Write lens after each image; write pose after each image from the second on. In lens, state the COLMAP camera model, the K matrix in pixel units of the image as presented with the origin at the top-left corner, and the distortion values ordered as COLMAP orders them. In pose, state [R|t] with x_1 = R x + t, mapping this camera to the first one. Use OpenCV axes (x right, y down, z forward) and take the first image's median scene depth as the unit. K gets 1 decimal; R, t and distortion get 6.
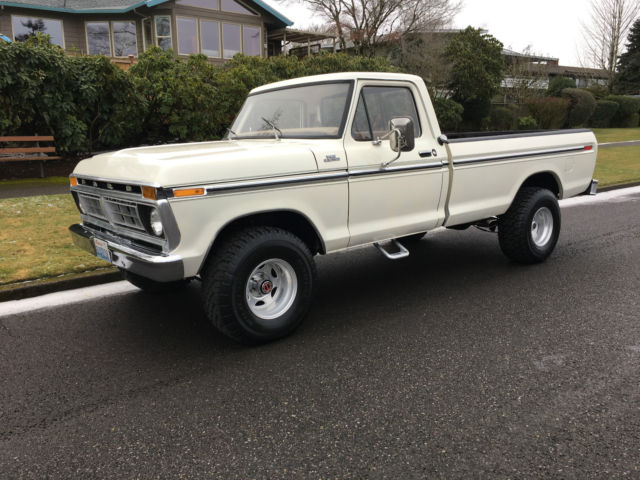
lens RADIAL K [[539.2, 0, 316.1], [0, 539.2, 240.9], [0, 0, 1]] dist [0.082873, -0.092892]
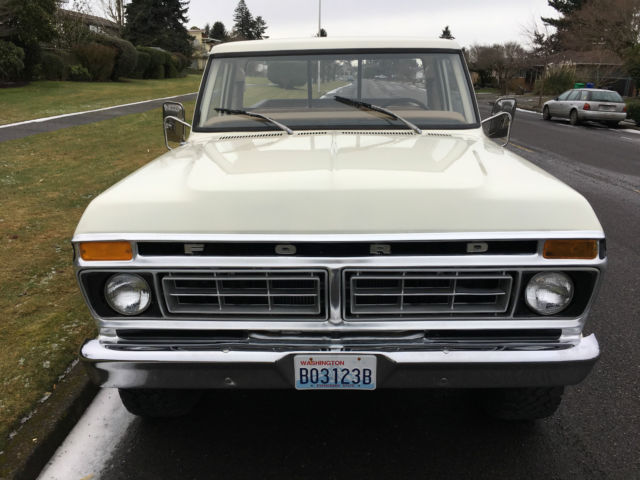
lens RADIAL K [[539.2, 0, 316.1], [0, 539.2, 240.9], [0, 0, 1]] dist [0.082873, -0.092892]
pose [[0.639111, -0.206517, 0.740870, -0.643491], [0.136506, 0.978441, 0.154982, -0.158523], [-0.756904, 0.002083, 0.653523, 0.578405]]
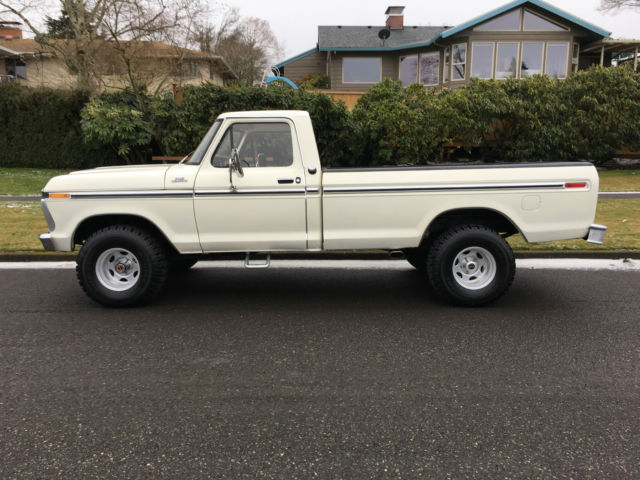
lens RADIAL K [[539.2, 0, 316.1], [0, 539.2, 240.9], [0, 0, 1]] dist [0.082873, -0.092892]
pose [[0.786033, 0.114137, -0.607556, 0.920872], [-0.135167, 0.990759, 0.011252, -0.055349], [0.603226, 0.073277, 0.794197, 0.143027]]
